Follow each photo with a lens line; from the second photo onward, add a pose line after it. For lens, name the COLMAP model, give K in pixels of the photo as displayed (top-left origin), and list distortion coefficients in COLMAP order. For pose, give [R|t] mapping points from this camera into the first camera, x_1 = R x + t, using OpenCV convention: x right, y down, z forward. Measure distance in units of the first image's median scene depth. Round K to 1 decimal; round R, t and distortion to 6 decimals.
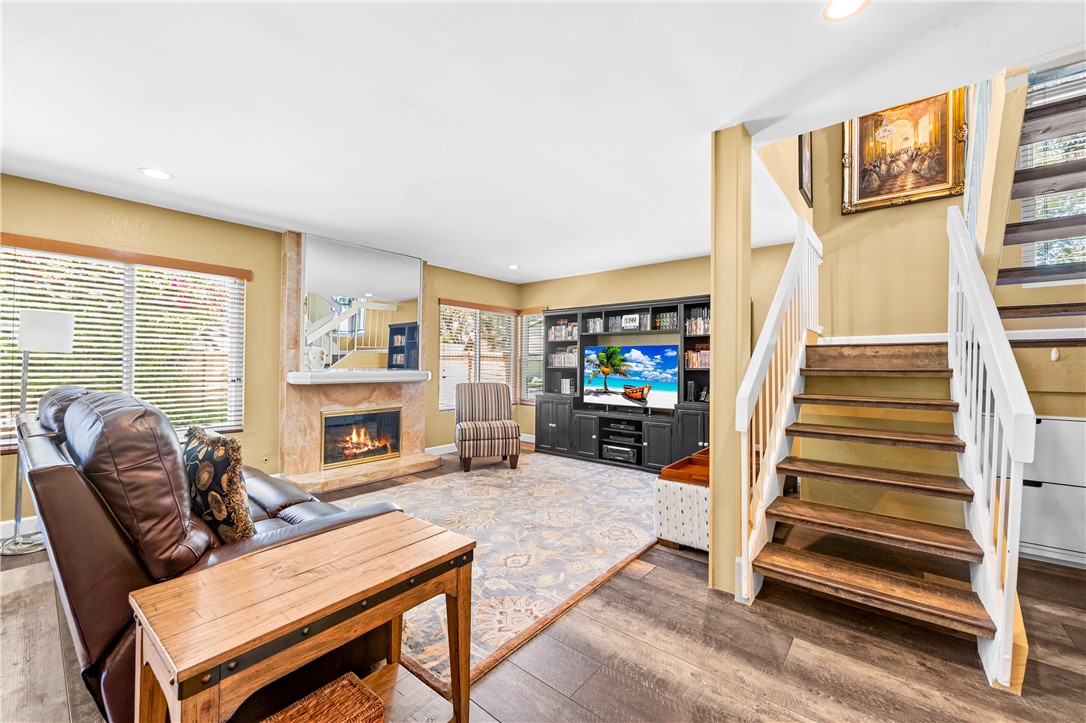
lens RADIAL K [[428.4, 0, 541.0], [0, 428.4, 358.9], [0, 0, 1]] dist [-0.003102, -0.000717]
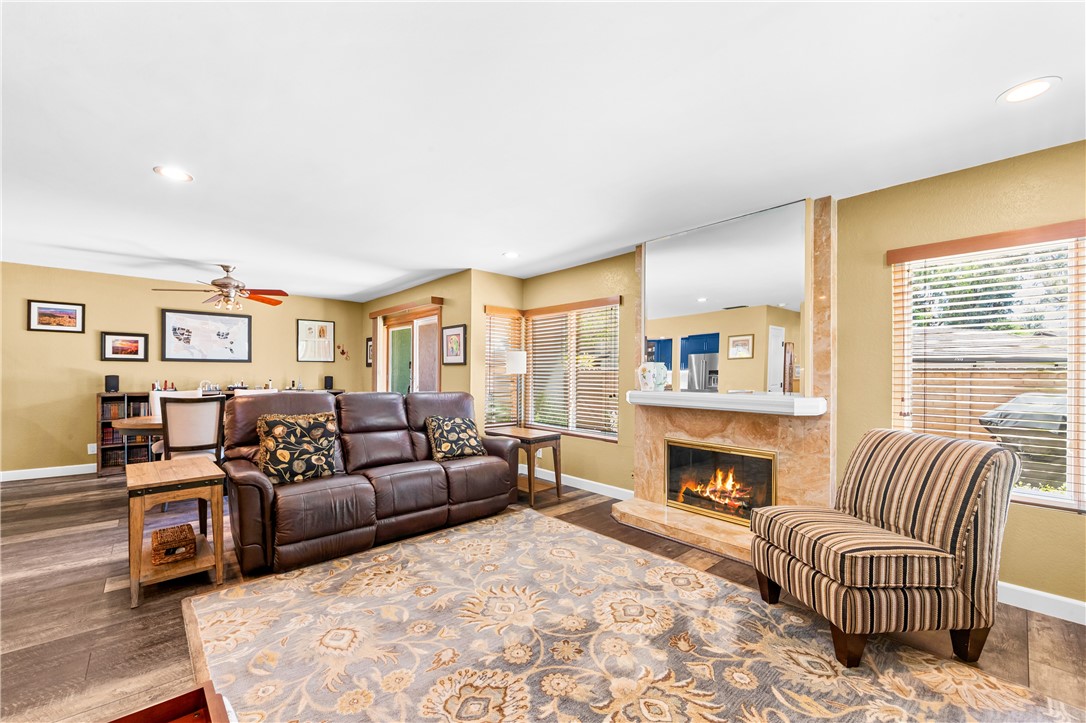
lens RADIAL K [[434.2, 0, 537.8], [0, 434.2, 374.1], [0, 0, 1]] dist [-0.000496, 0.000009]
pose [[-0.141722, -0.010302, -0.989853, 0.408494], [0.002390, 0.999939, -0.010750, 0.003501], [0.989904, -0.003890, -0.141689, 0.891512]]
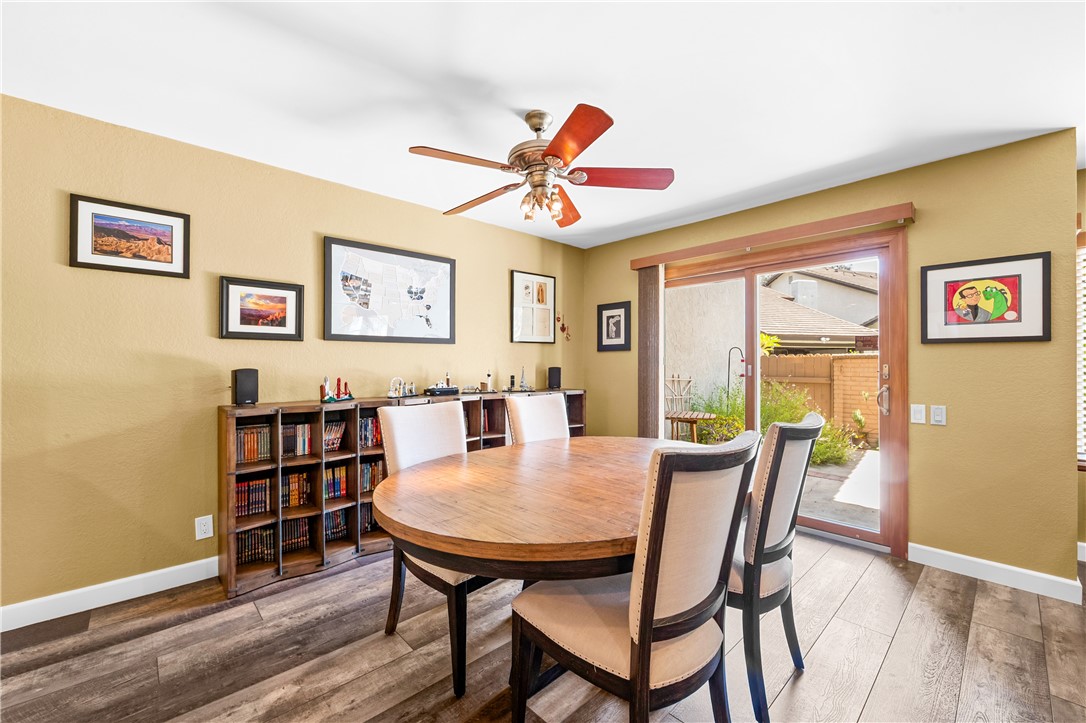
lens RADIAL K [[439.0, 0, 542.3], [0, 439.0, 361.2], [0, 0, 1]] dist [-0.001283, -0.000503]
pose [[-0.119262, -0.012196, -0.992788, -0.121781], [0.009384, 0.999866, -0.013410, -0.008560], [0.992818, -0.010916, -0.119132, -0.041745]]
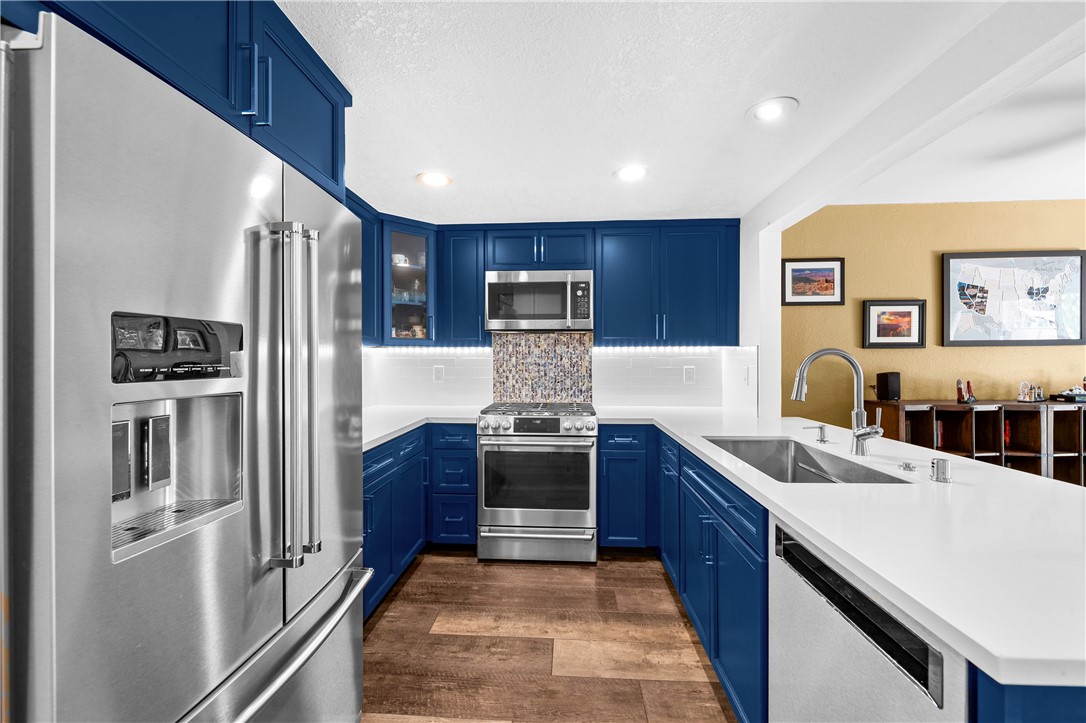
lens RADIAL K [[434.9, 0, 548.2], [0, 434.9, 360.4], [0, 0, 1]] dist [-0.001037, -0.000359]
pose [[-0.802928, -0.003827, -0.596064, 0.245417], [0.004845, 0.999904, -0.012945, -0.023403], [0.596056, -0.013282, -0.802833, -0.265860]]
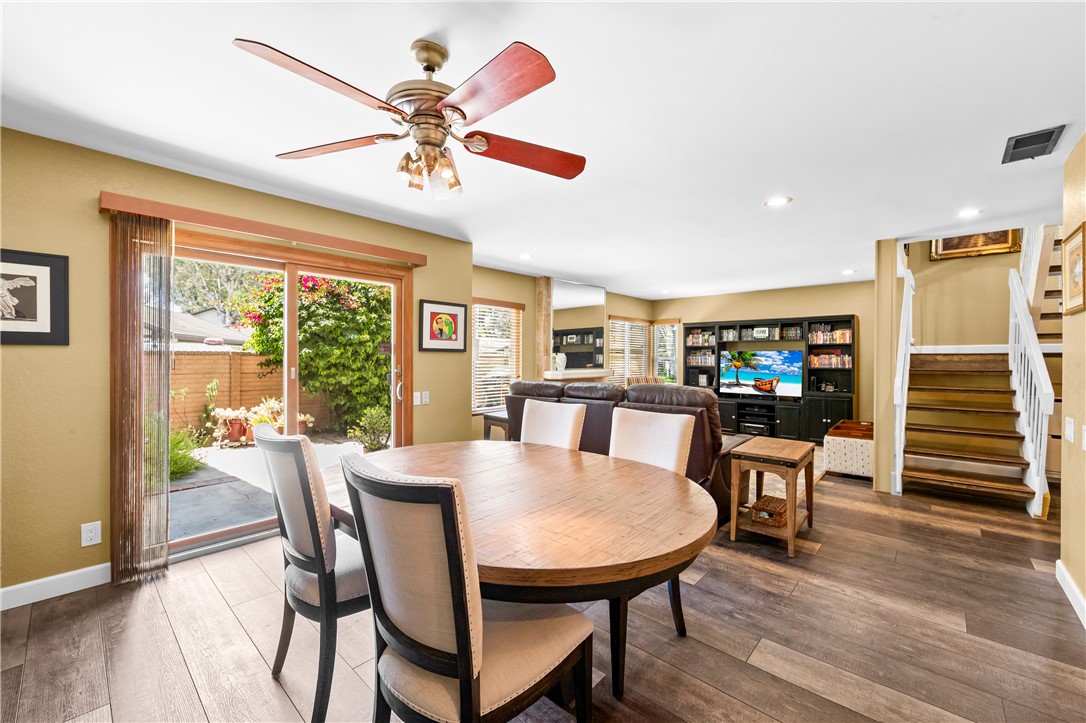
lens RADIAL K [[434.8, 0, 543.0], [0, 434.8, 361.5], [0, 0, 1]] dist [-0.002607, -0.000170]
pose [[0.999187, -0.003028, -0.040201, -0.517855], [0.003869, 0.999775, 0.020874, -0.033547], [0.040128, -0.021012, 0.998974, -0.496526]]
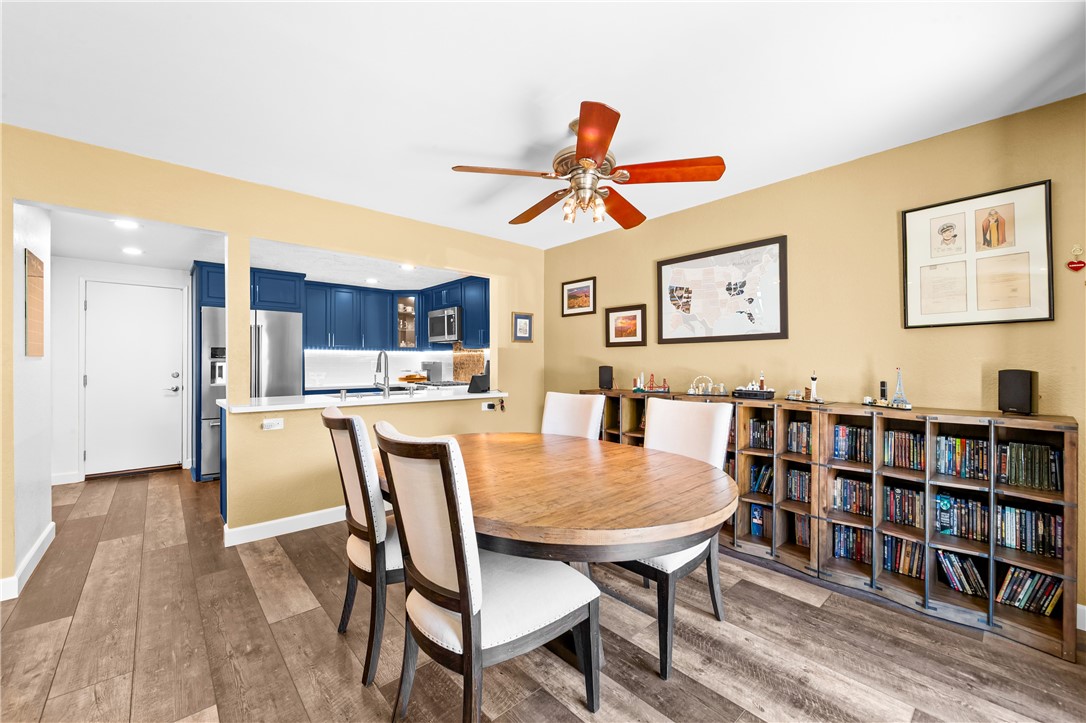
lens RADIAL K [[434.8, 0, 543.0], [0, 434.8, 361.5], [0, 0, 1]] dist [-0.002607, -0.000170]
pose [[-0.989466, -0.007672, 0.144565, -0.665505], [-0.009531, 0.999881, -0.012169, -0.007132], [-0.144454, -0.013419, -0.989420, 0.423732]]
